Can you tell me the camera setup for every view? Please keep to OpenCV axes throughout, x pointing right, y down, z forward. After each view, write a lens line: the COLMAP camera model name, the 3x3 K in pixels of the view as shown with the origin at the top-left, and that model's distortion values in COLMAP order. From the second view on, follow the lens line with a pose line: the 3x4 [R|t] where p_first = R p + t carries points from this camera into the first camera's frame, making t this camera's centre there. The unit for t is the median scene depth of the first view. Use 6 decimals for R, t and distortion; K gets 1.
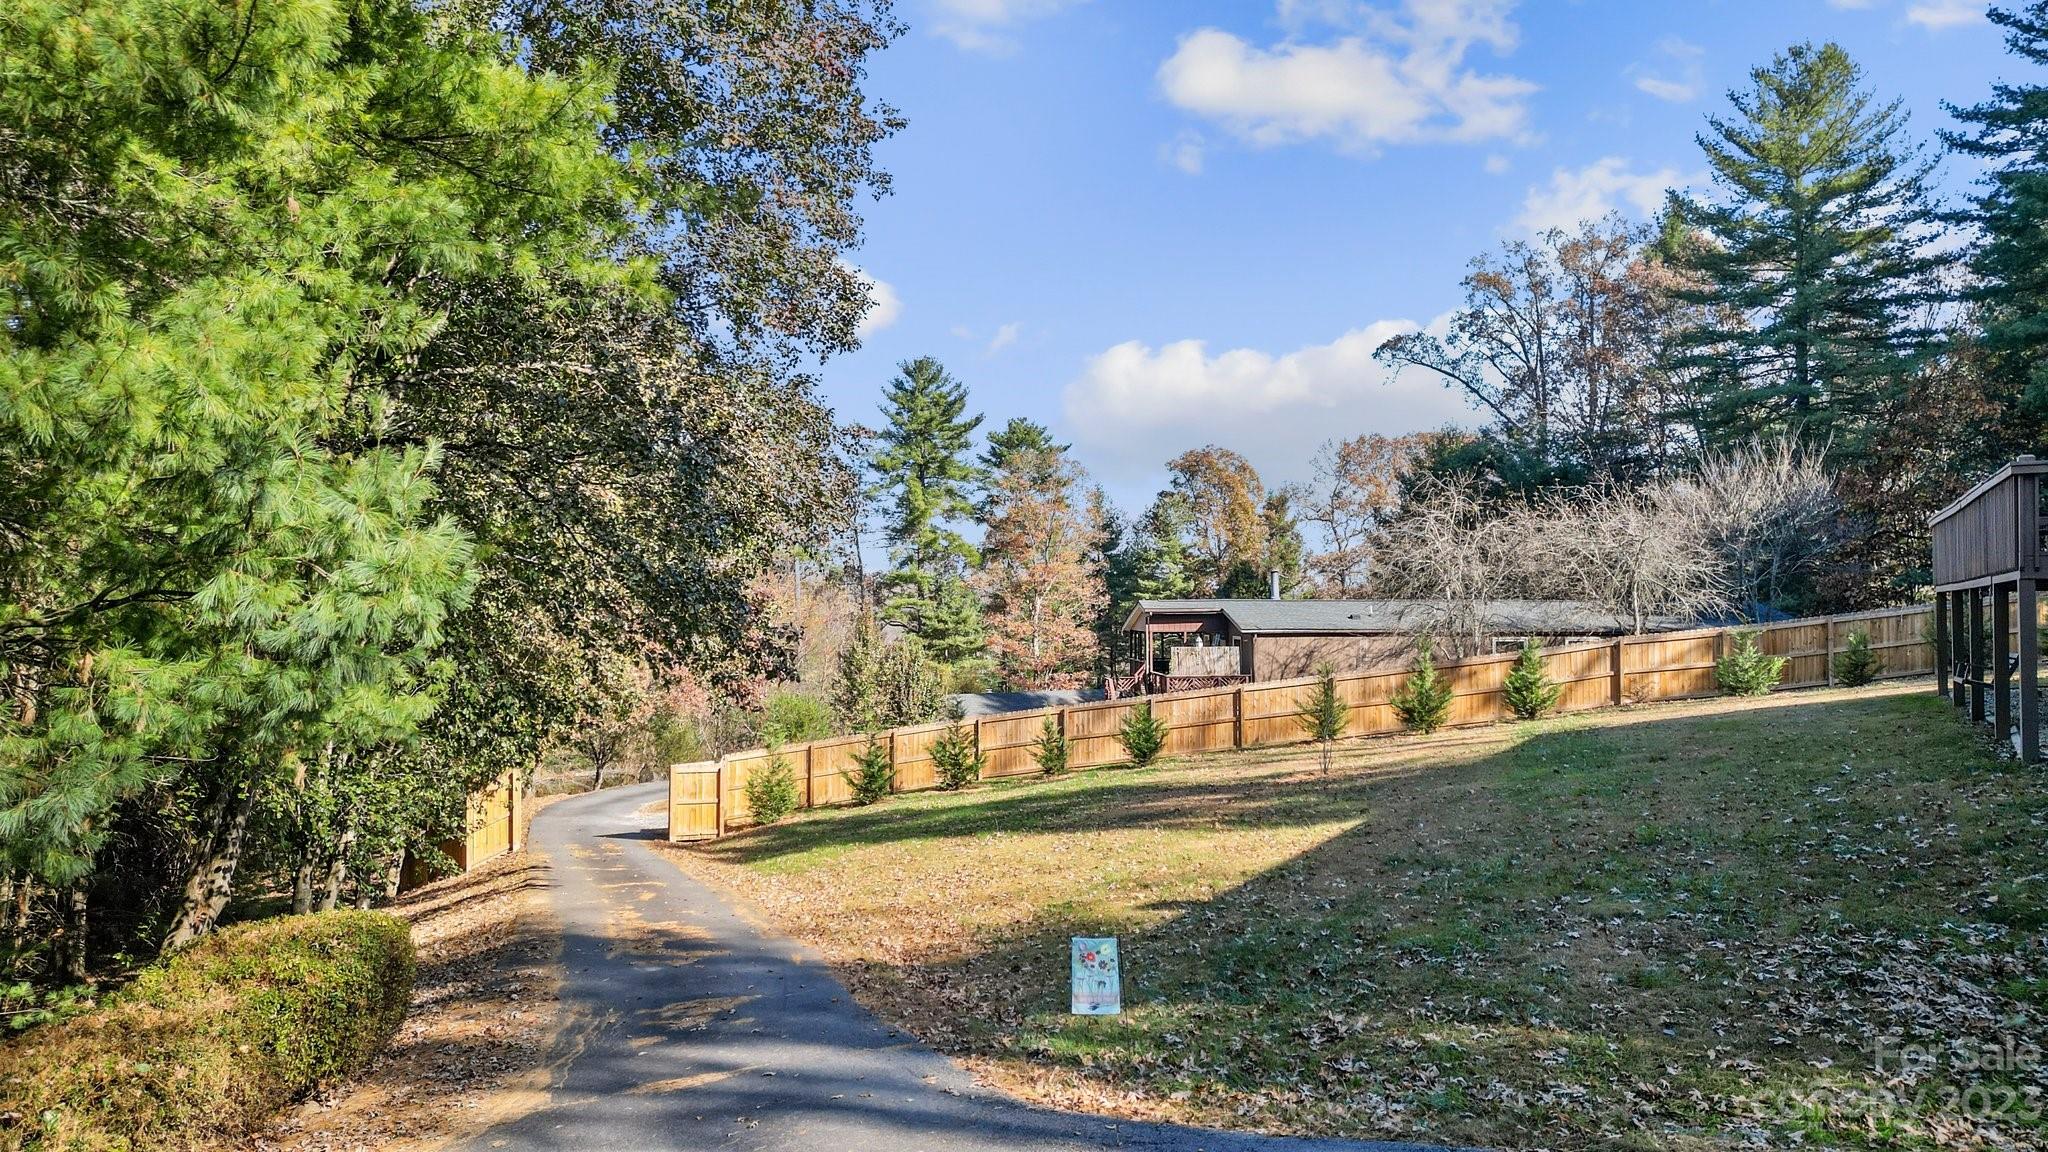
lens RADIAL K [[1453.0, 0, 1024.0], [0, 1453.0, 576.0], [0, 0, 1]] dist [0.103709, -0.113934]
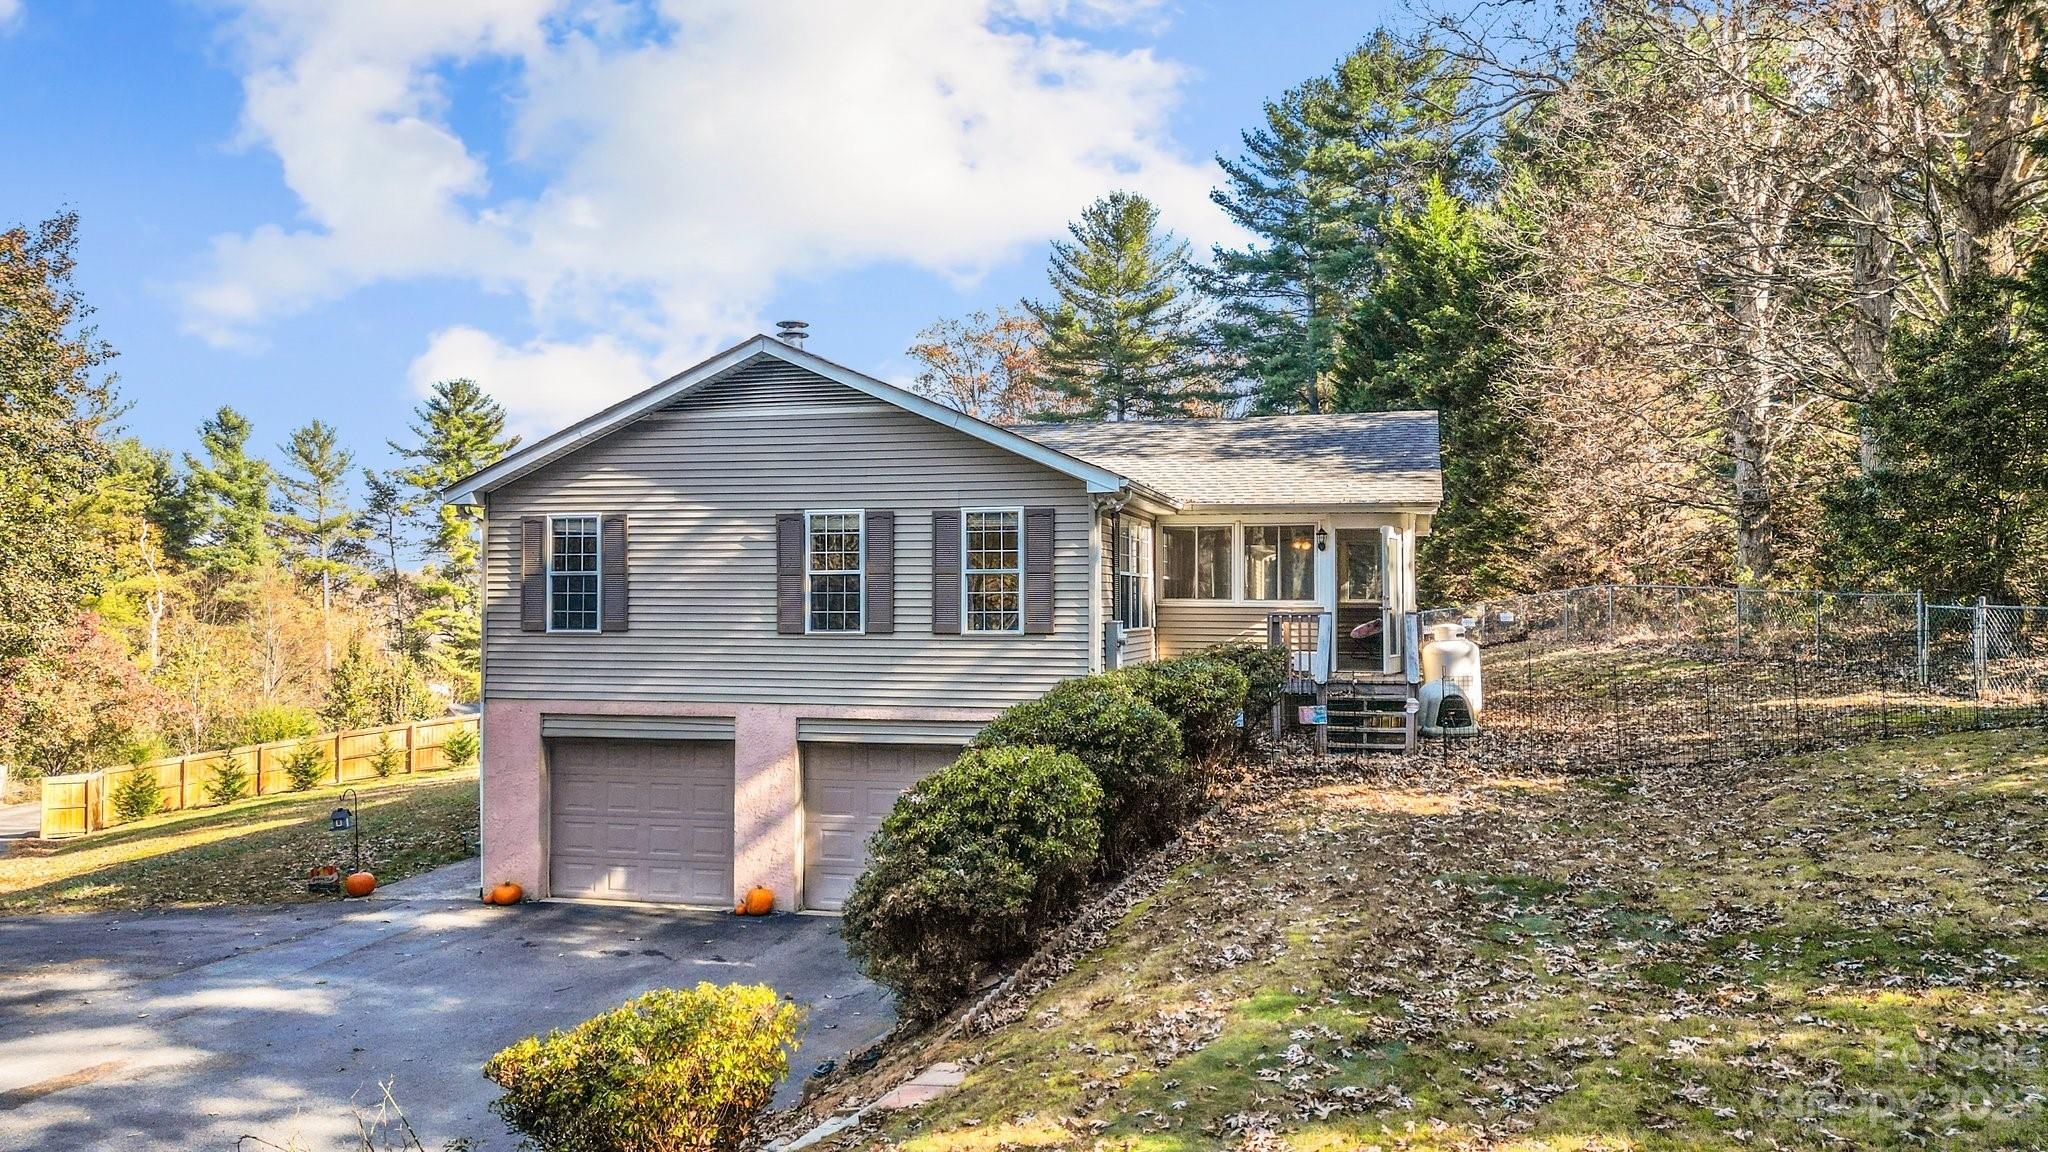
lens RADIAL K [[1453.0, 0, 1024.0], [0, 1453.0, 576.0], [0, 0, 1]] dist [0.103709, -0.113934]
pose [[0.973341, 0.005487, 0.229299, 0.086569], [-0.006524, 0.999972, 0.003765, -0.016162], [-0.229271, -0.005161, 0.973349, -0.129184]]
